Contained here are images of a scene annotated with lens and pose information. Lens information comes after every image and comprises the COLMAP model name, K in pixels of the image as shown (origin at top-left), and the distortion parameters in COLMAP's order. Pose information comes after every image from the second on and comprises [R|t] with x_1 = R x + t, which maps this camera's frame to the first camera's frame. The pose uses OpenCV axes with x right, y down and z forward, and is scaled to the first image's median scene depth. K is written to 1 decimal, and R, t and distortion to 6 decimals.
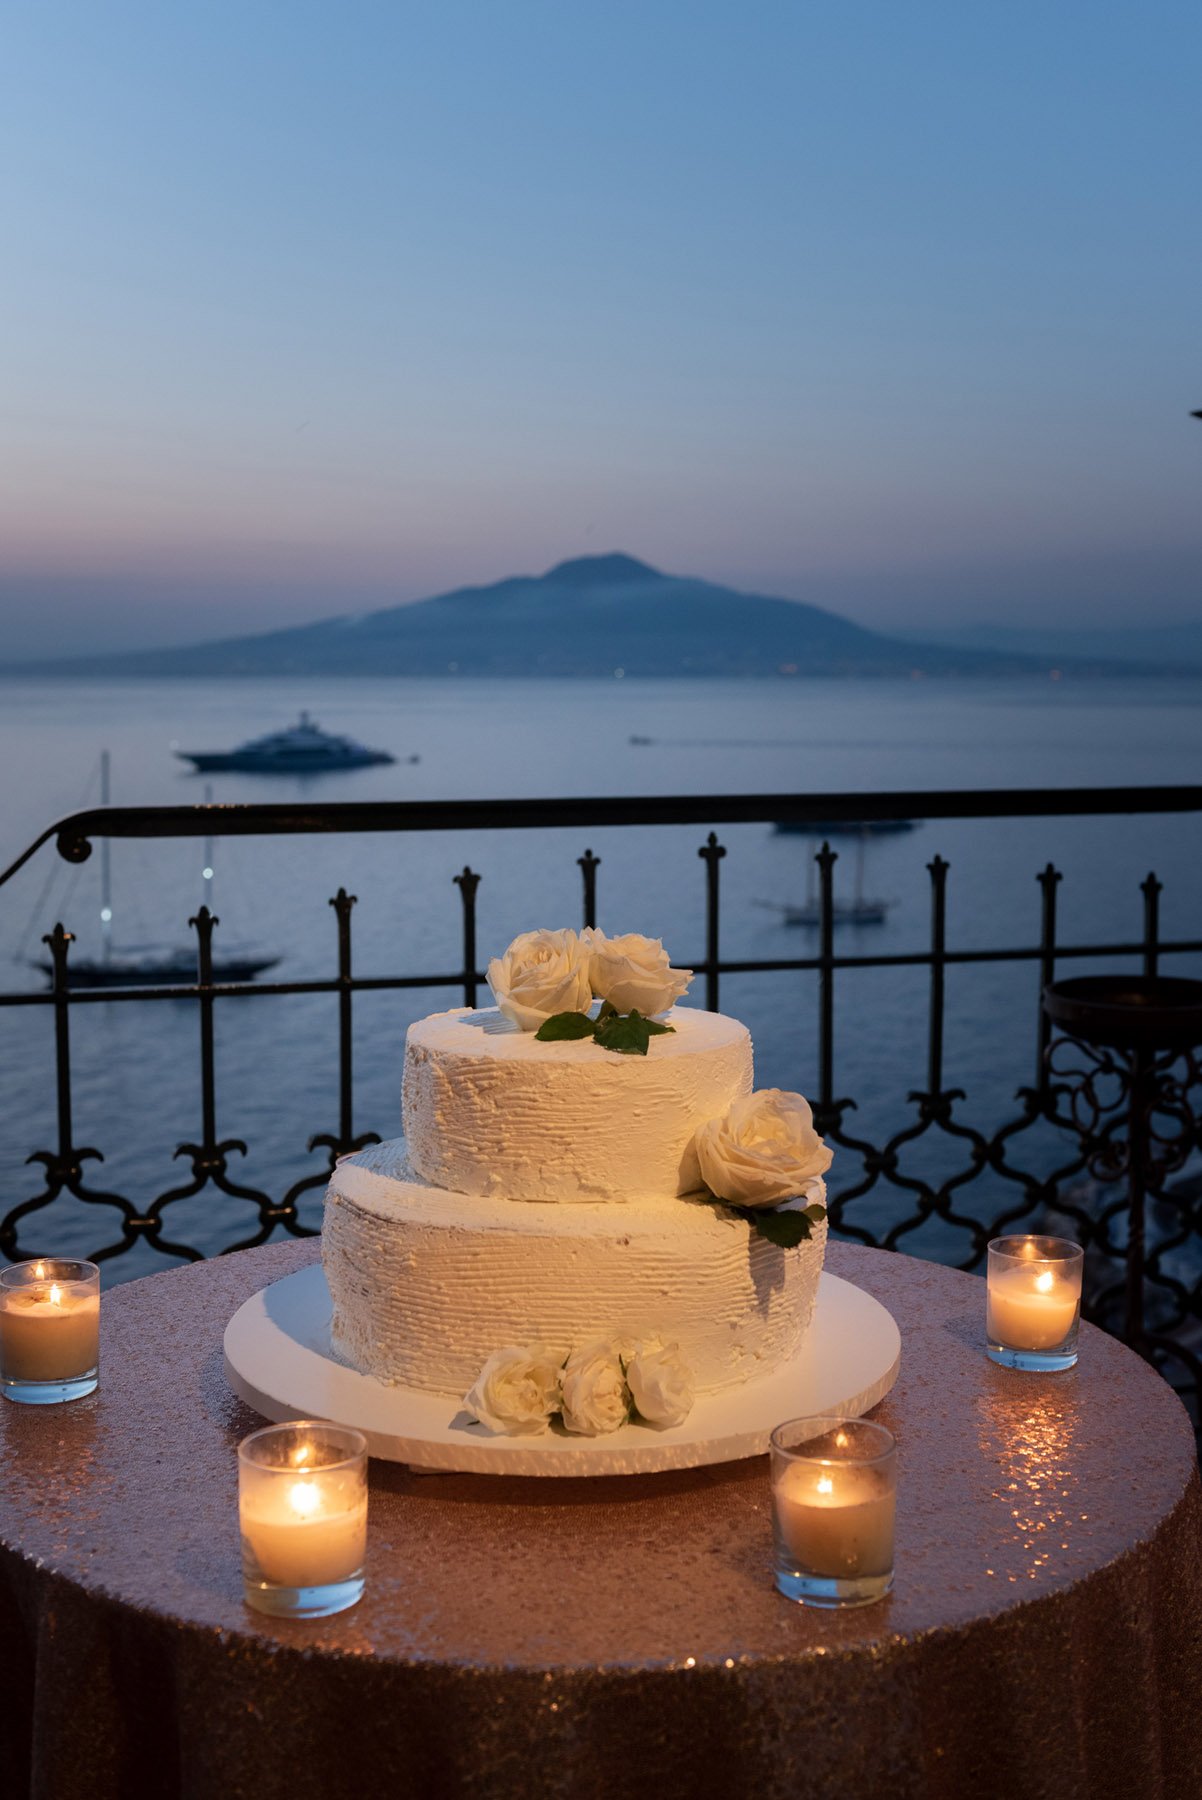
lens RADIAL K [[2044.7, 0, 591.2], [0, 2044.7, 892.5], [0, 0, 1]] dist [0.026003, 0.000000]
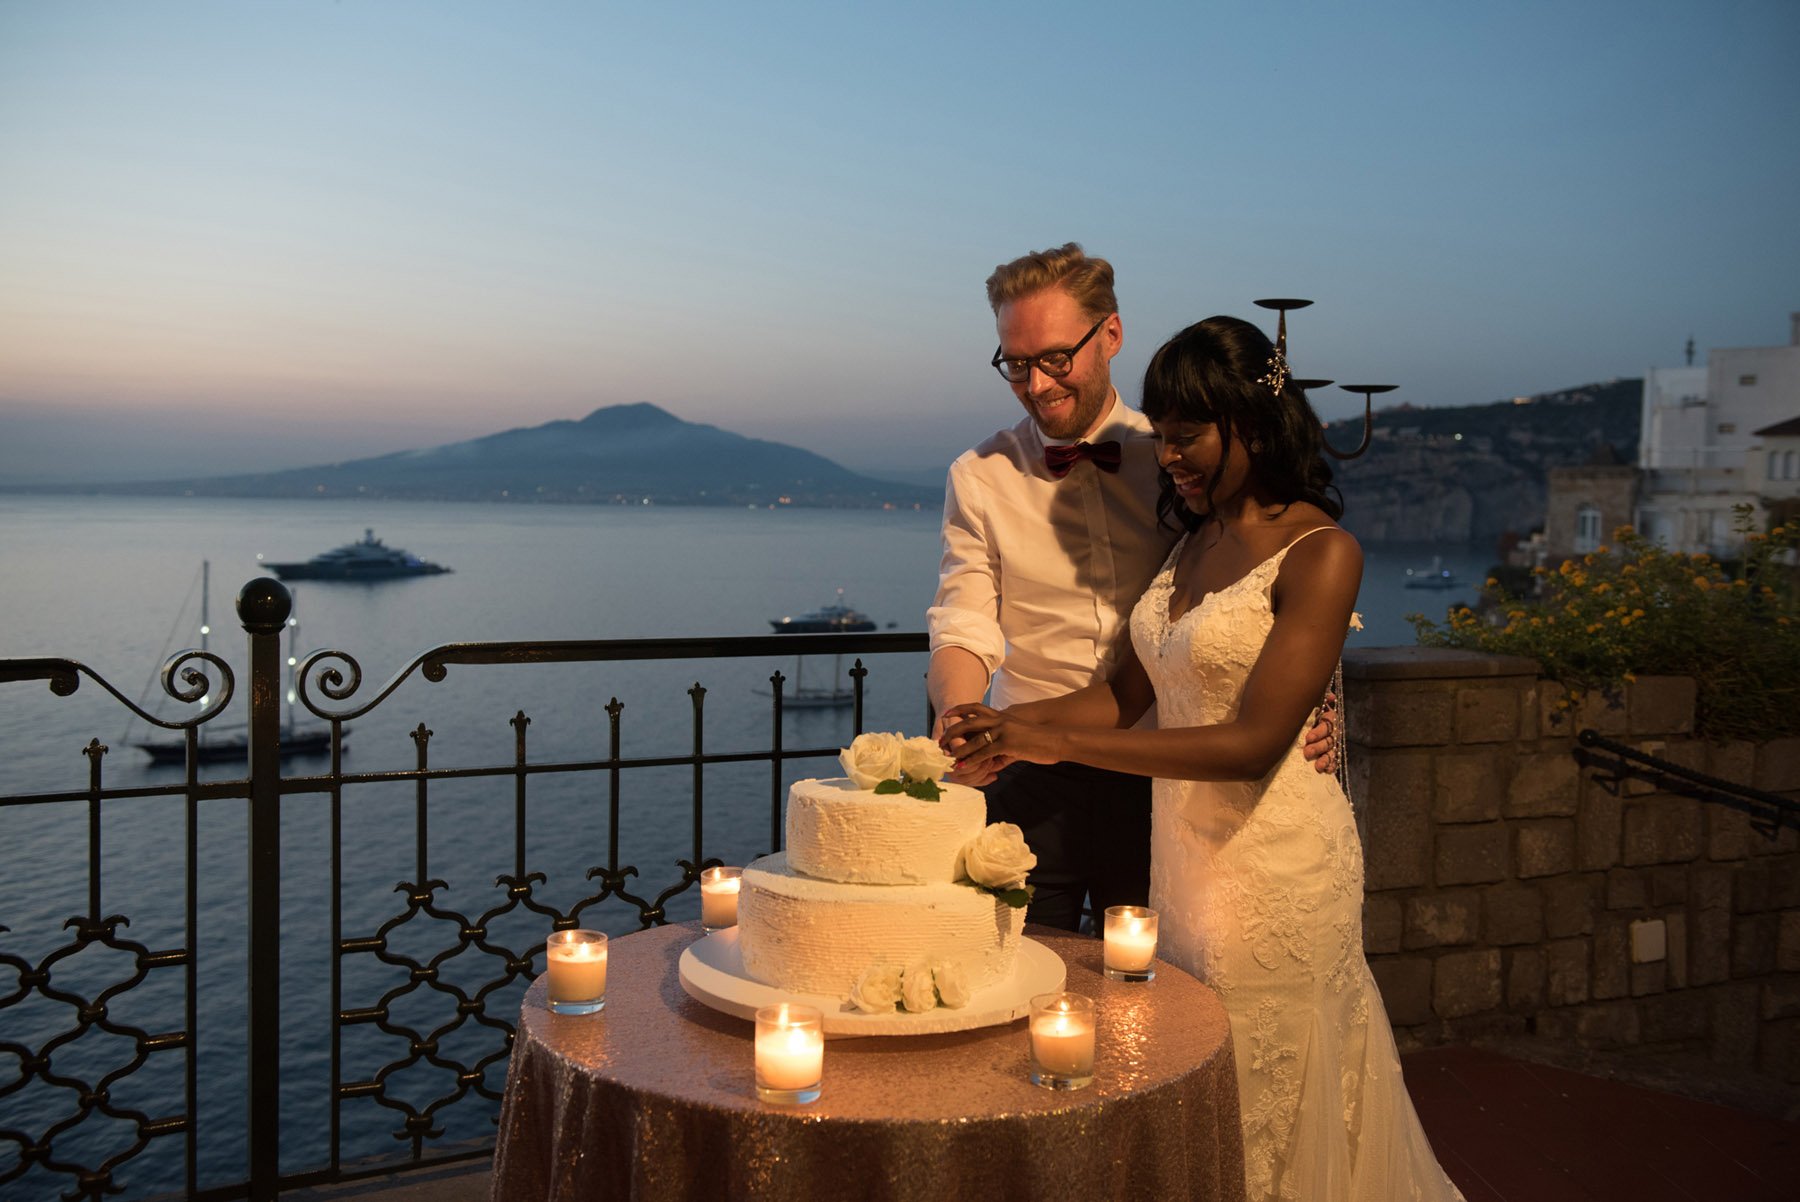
lens RADIAL K [[1671.6, 0, 907.5], [0, 1671.6, 608.0], [0, 0, 1]] dist [0.039224, 0.000000]
pose [[0.985540, 0.007317, 0.169283, -0.251004], [0.000270, 0.998998, -0.044753, -0.026675], [-0.169441, 0.044152, 0.984551, -0.455843]]
